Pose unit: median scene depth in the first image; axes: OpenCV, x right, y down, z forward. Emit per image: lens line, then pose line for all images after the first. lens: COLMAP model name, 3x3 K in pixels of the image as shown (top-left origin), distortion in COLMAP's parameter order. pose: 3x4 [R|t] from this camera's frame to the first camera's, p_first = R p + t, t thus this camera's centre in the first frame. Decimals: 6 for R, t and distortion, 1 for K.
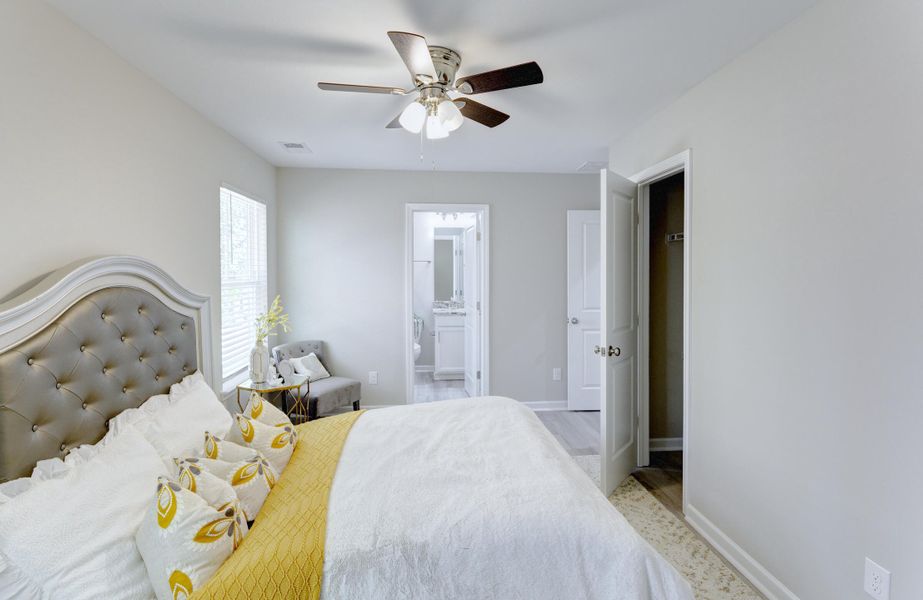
lens RADIAL K [[427.5, 0, 461.3], [0, 427.5, 282.6], [0, 0, 1]] dist [0.004565, 0.000805]
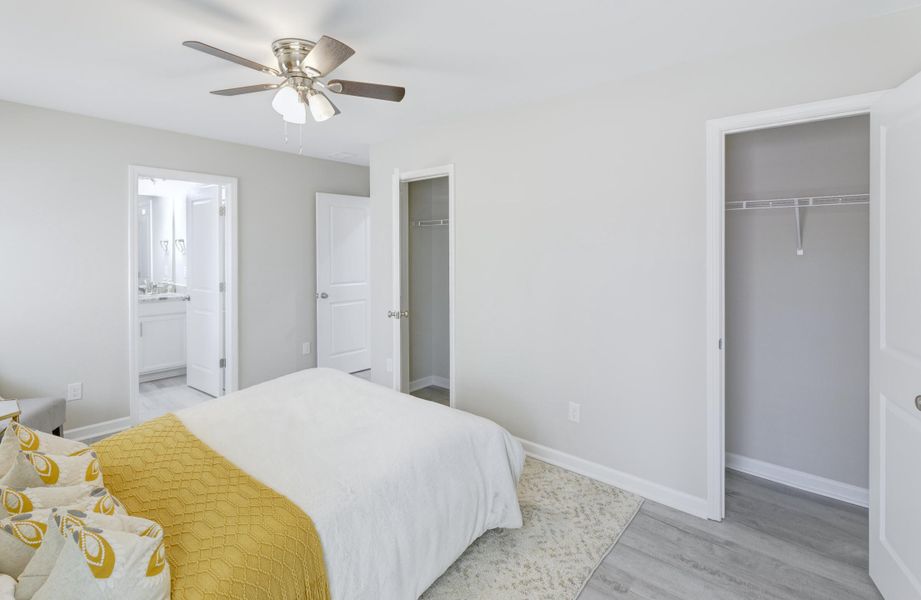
lens RADIAL K [[428.5, 0, 458.1], [0, 428.5, 251.1], [0, 0, 1]] dist [-0.001484, -0.000432]
pose [[0.714869, -0.000895, 0.699257, -0.269100], [0.014798, 0.999795, -0.013849, -0.002475], [-0.699101, 0.020248, 0.714736, -0.008626]]
